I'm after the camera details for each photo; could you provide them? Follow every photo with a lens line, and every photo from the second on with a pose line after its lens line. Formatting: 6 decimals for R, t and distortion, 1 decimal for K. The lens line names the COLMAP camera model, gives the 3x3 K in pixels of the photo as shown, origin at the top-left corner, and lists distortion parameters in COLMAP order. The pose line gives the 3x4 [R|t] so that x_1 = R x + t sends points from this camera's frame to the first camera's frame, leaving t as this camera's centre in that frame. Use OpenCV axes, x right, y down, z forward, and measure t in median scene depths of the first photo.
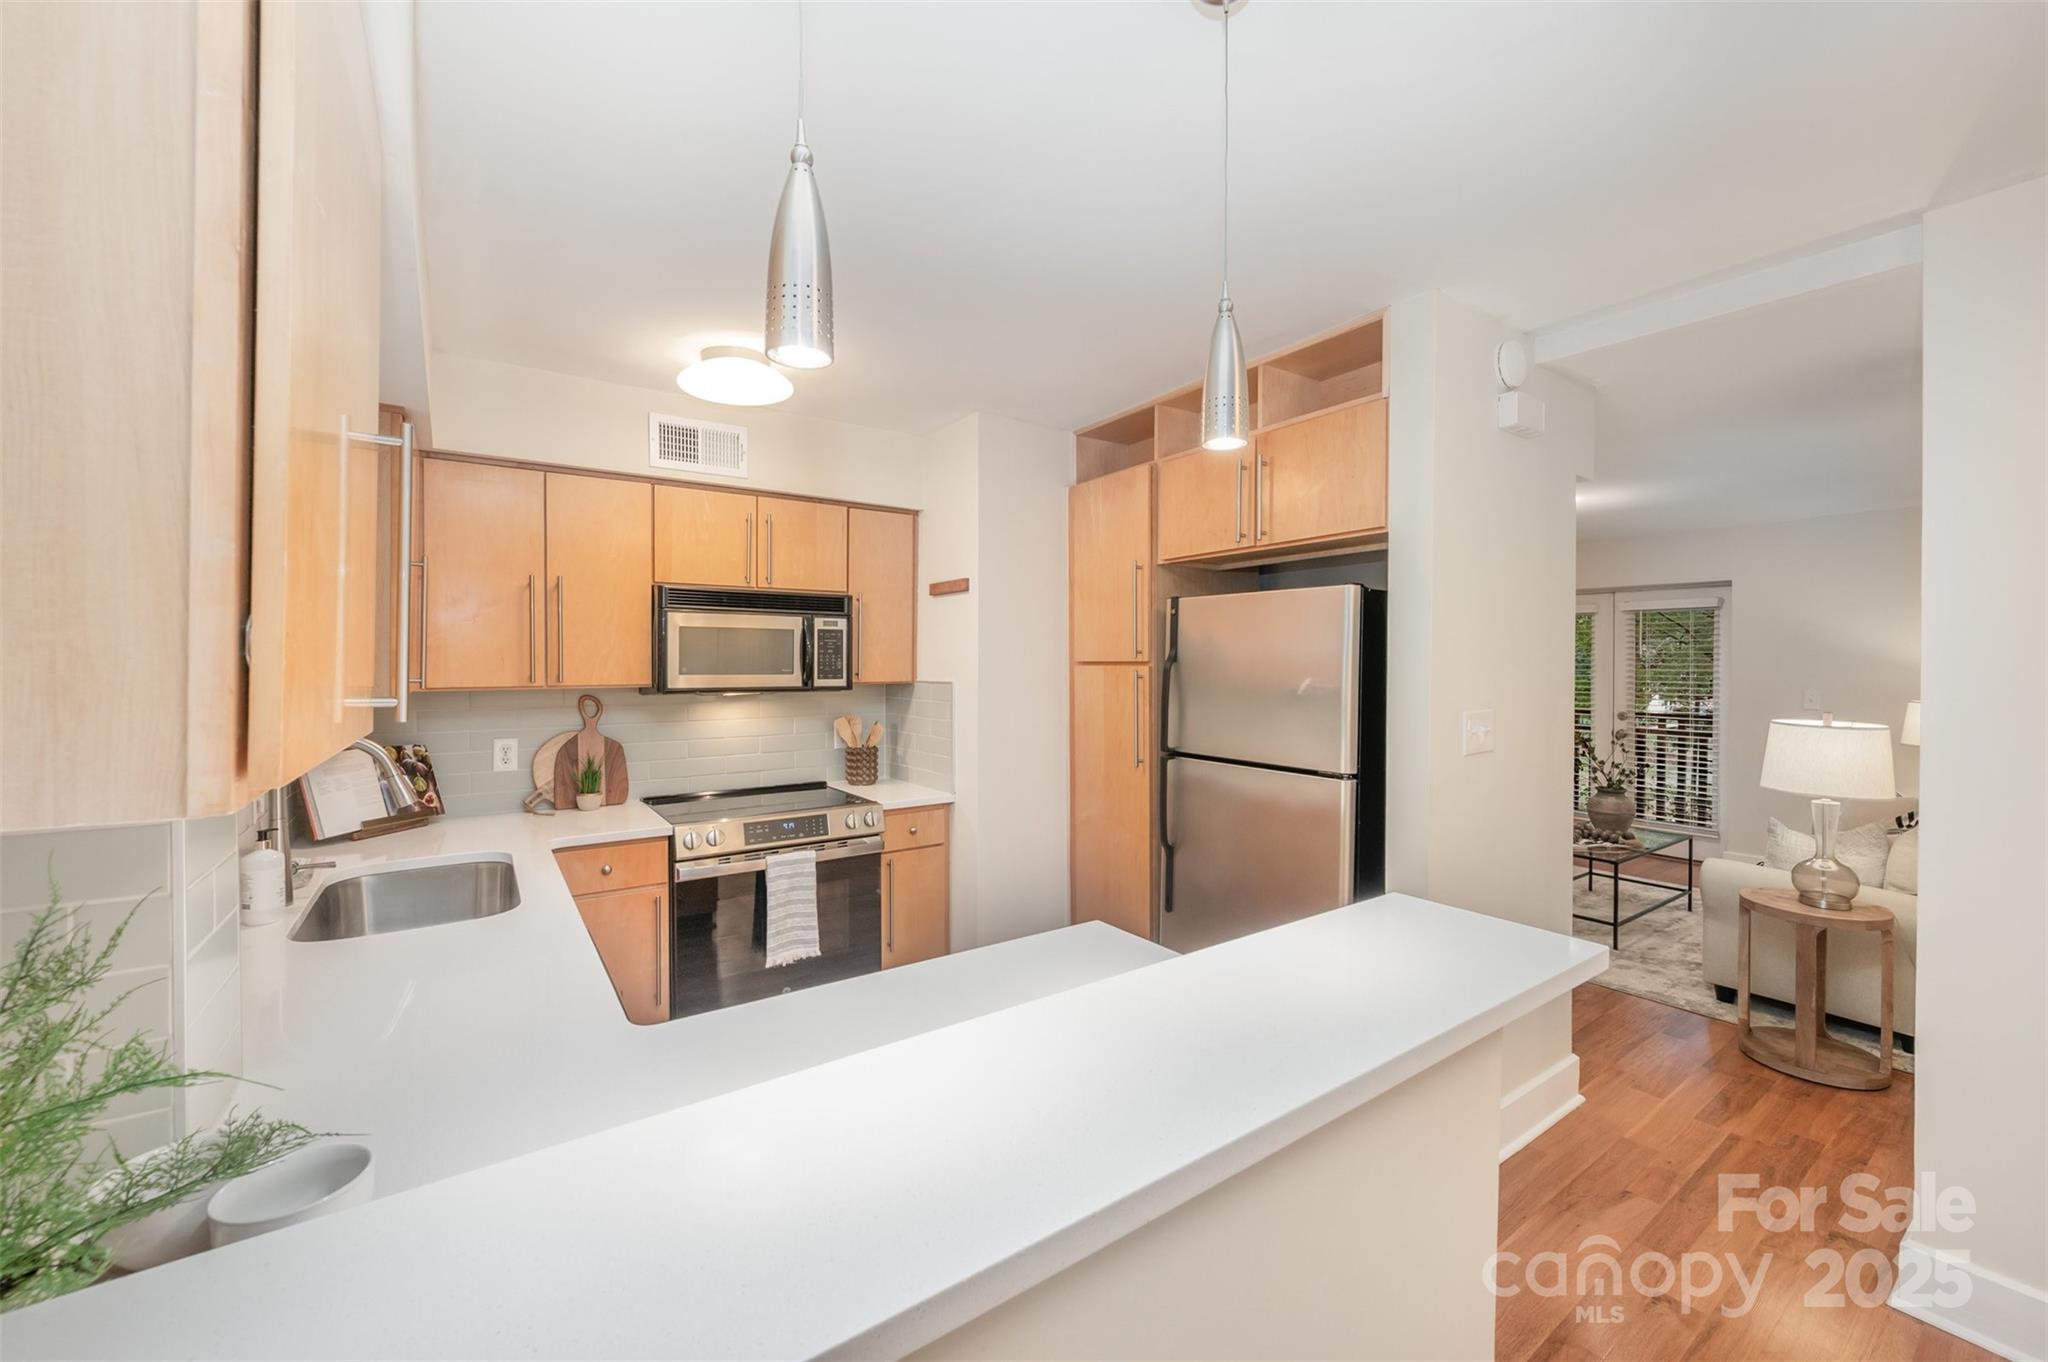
lens RADIAL K [[829.9, 0, 1021.1], [0, 829.9, 648.6], [0, 0, 1]] dist [-0.000171, 0.000051]
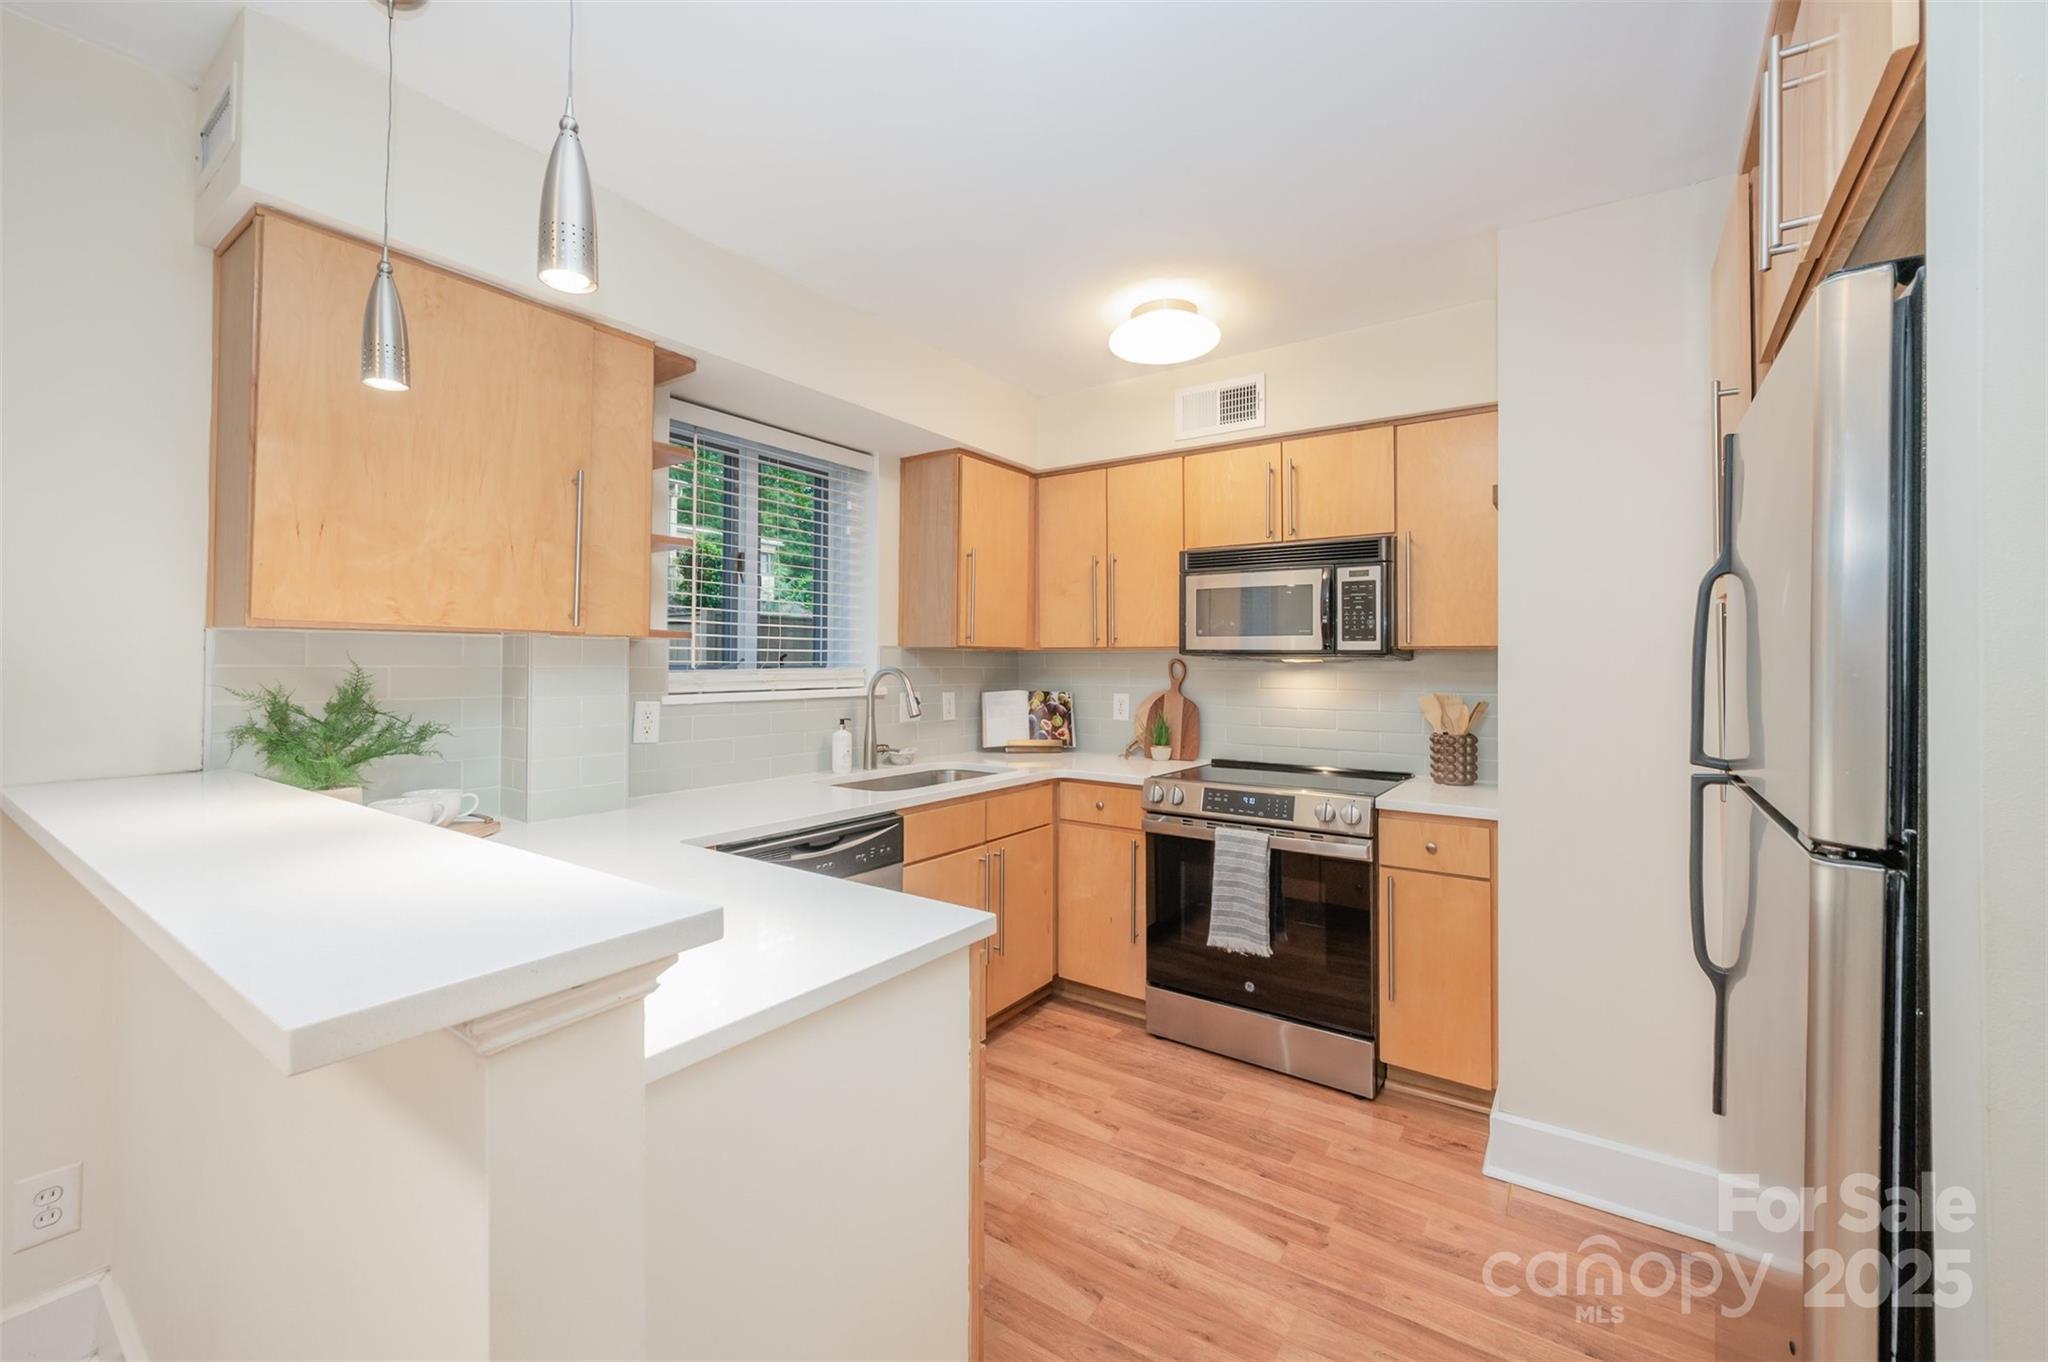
lens RADIAL K [[829.9, 0, 1021.1], [0, 829.9, 648.6], [0, 0, 1]] dist [-0.000171, 0.000051]
pose [[0.329088, -0.016032, -0.944163, 0.475308], [0.003515, 0.999870, -0.015752, 0.061216], [0.944293, 0.001865, 0.329101, 0.460823]]
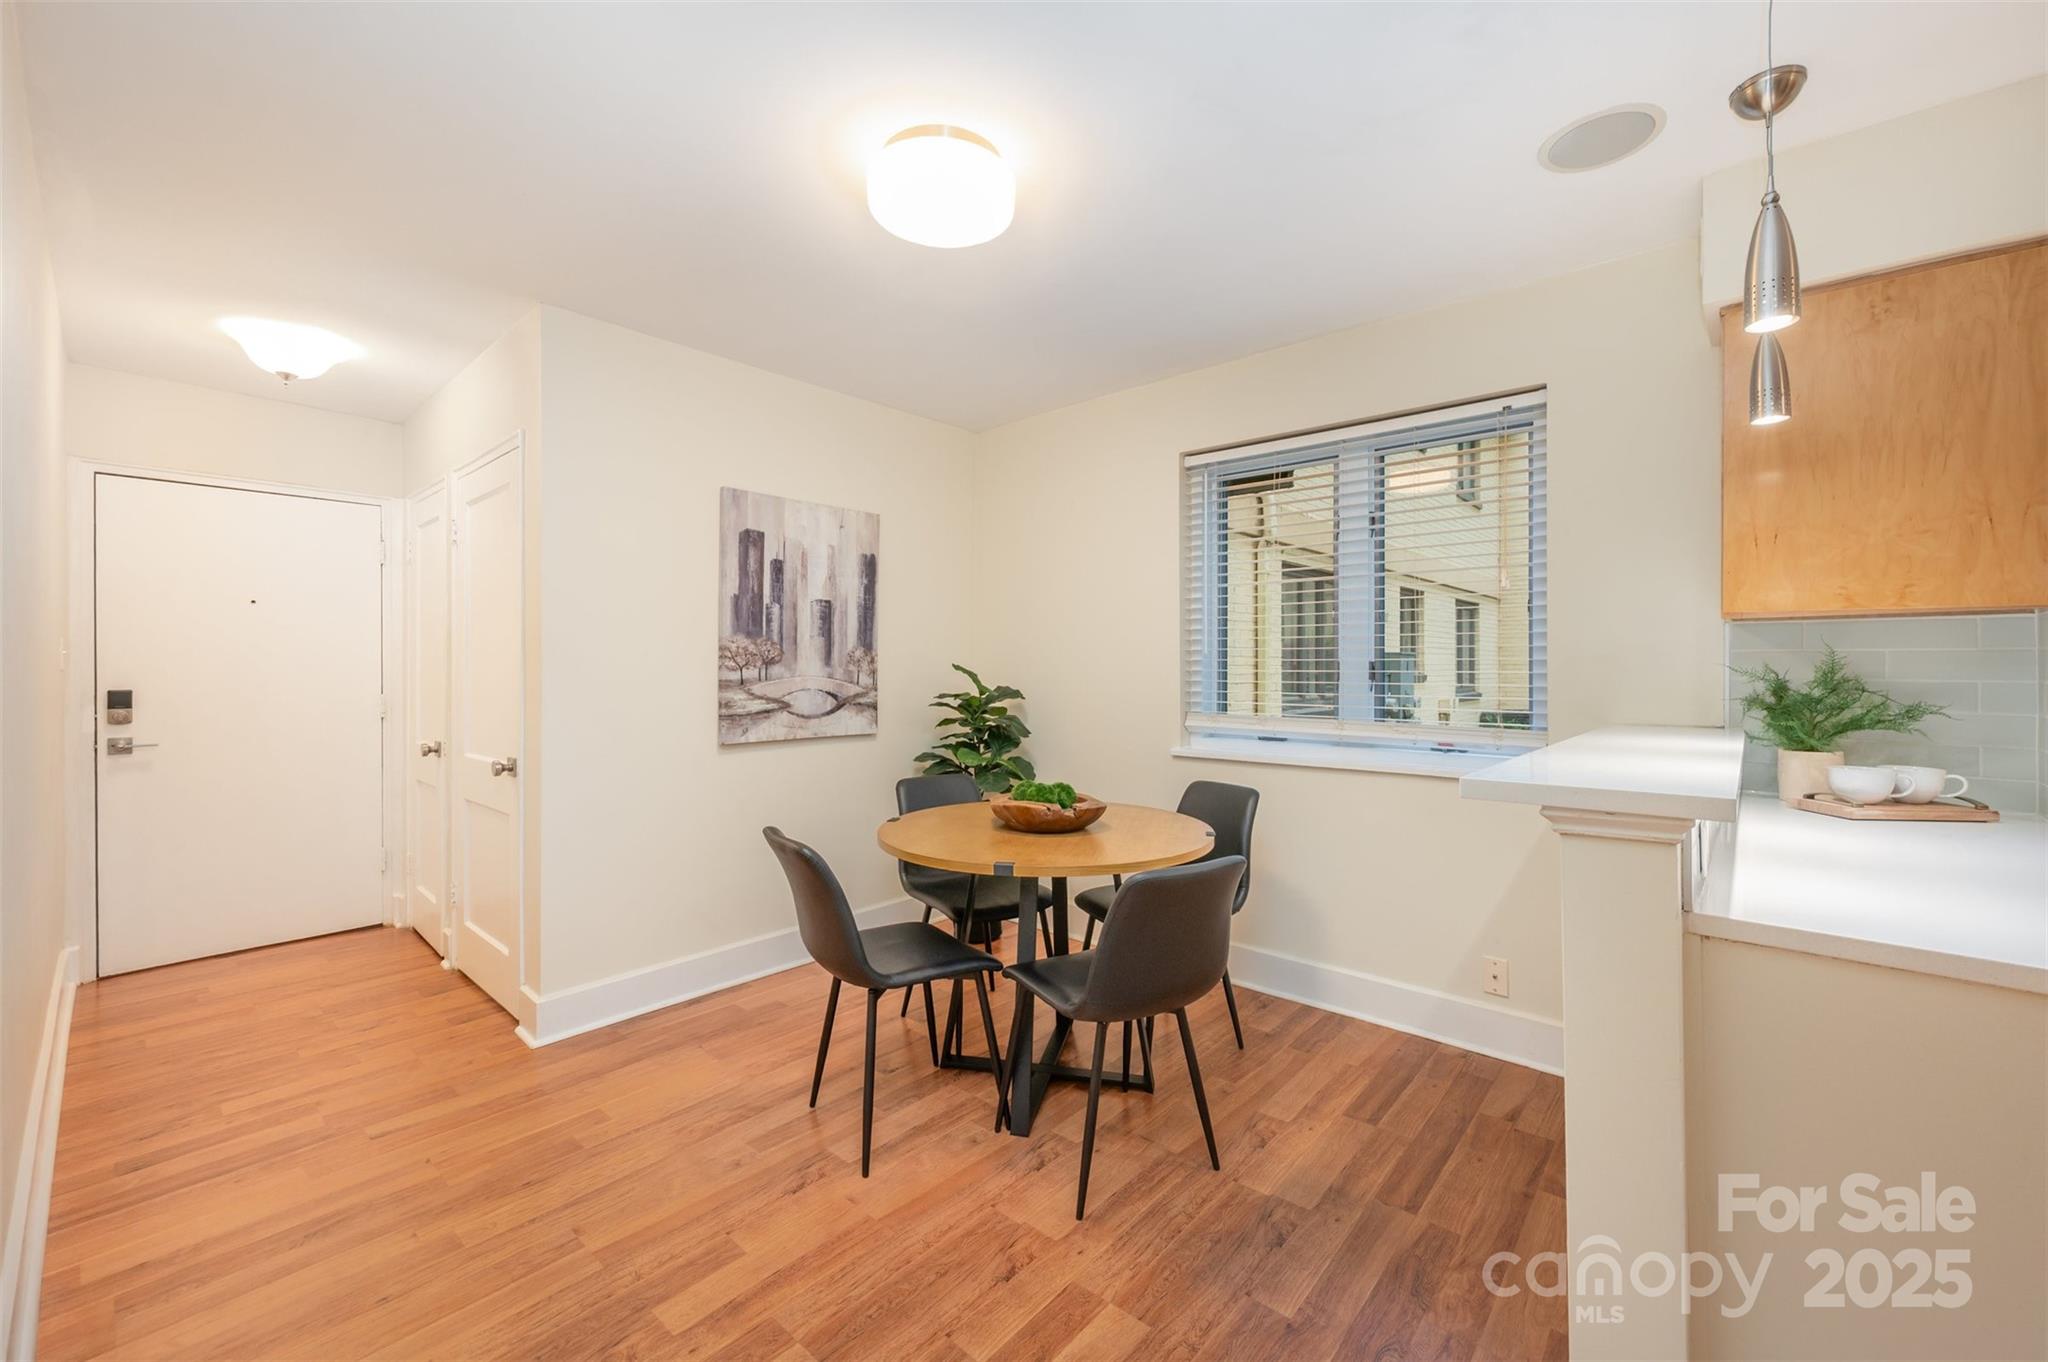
lens RADIAL K [[802.5, 0, 1020.2], [0, 802.5, 671.9], [0, 0, 1]] dist [0.000286, 0.000008]
pose [[-0.976013, -0.003438, -0.217683, 0.557694], [-0.003284, 0.999994, -0.001069, 0.084403], [0.217685, -0.000329, -0.976019, 0.703306]]
